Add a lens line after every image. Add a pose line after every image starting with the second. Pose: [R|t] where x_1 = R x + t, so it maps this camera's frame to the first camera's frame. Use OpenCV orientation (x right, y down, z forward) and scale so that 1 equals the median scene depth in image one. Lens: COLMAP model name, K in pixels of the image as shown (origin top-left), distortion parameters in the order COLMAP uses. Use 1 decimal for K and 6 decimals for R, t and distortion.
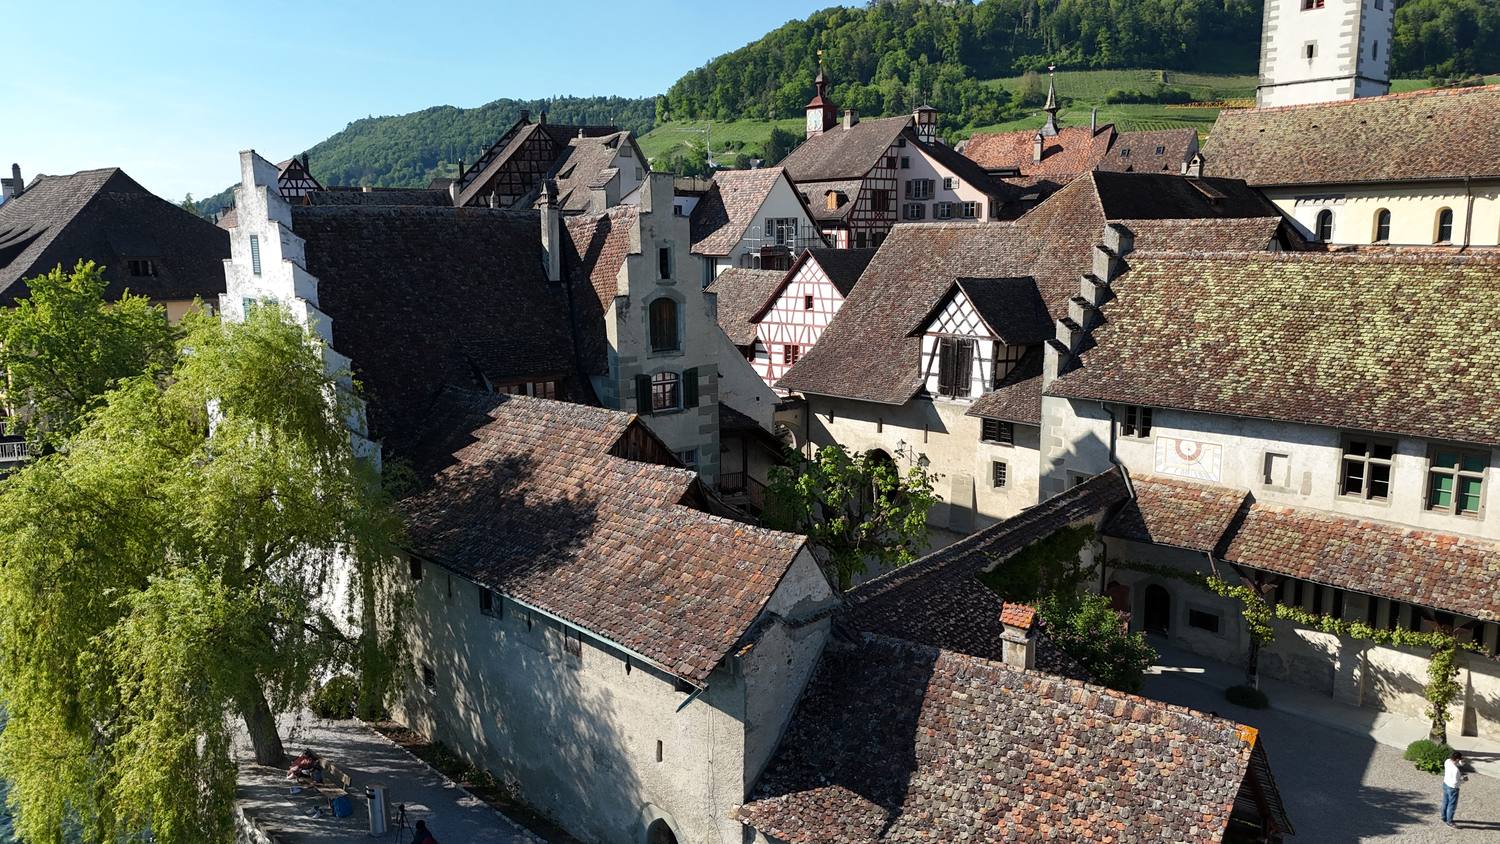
lens RADIAL K [[1127.8, 0, 749.5], [0, 1127.8, 420.8], [0, 0, 1]] dist [0.000435, -0.003107]
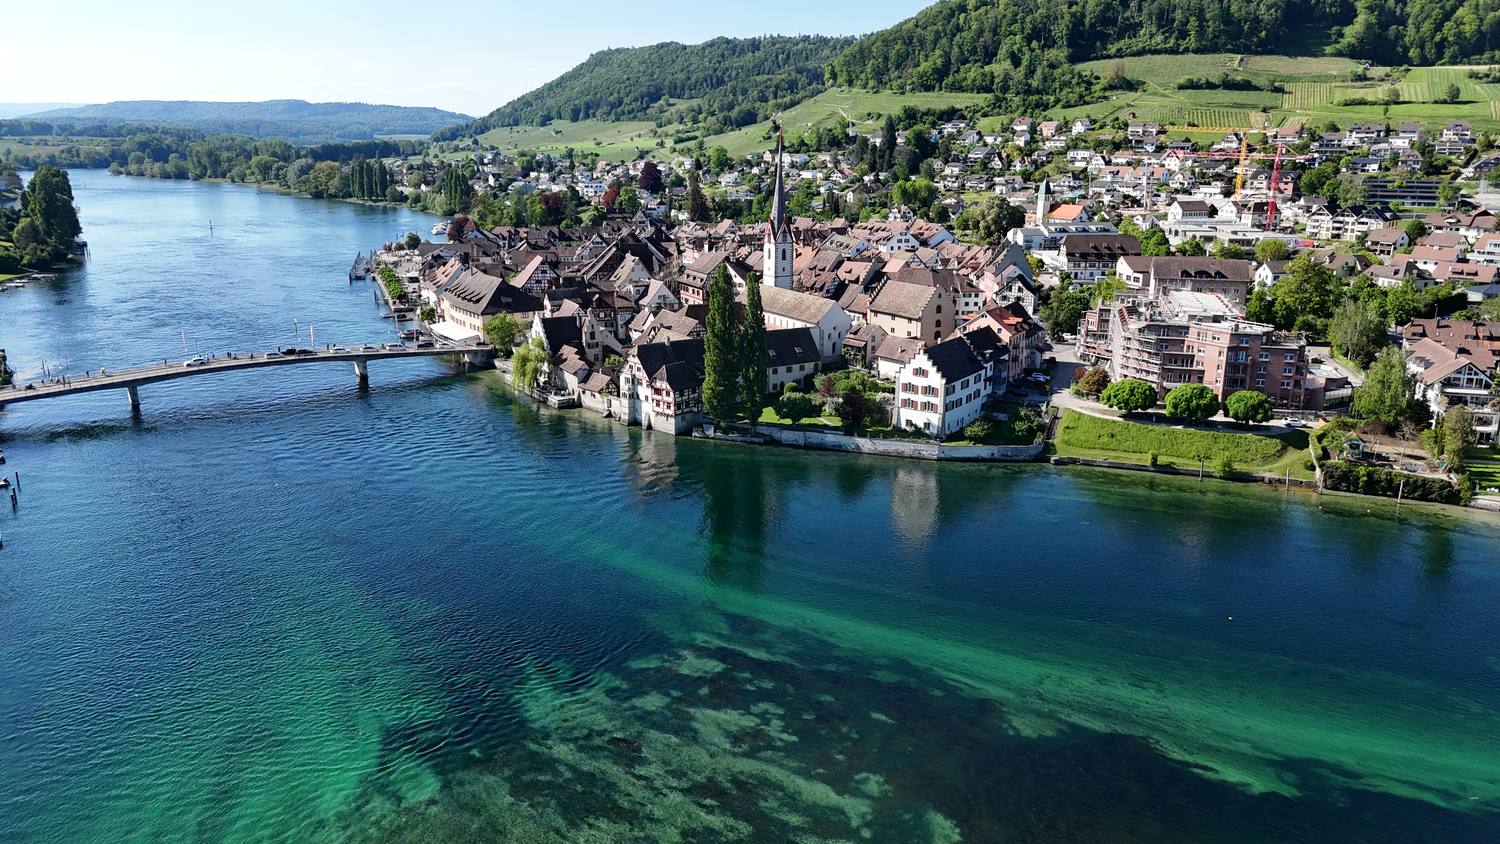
lens RADIAL K [[1127.8, 0, 750.1], [0, 1127.8, 422.5], [0, 0, 1]] dist [0.000435, -0.003107]
pose [[0.979240, 0.066209, -0.191585, 0.111066], [-0.049100, 0.994481, 0.092716, -0.012114], [0.196667, -0.081384, 0.977087, -0.279089]]
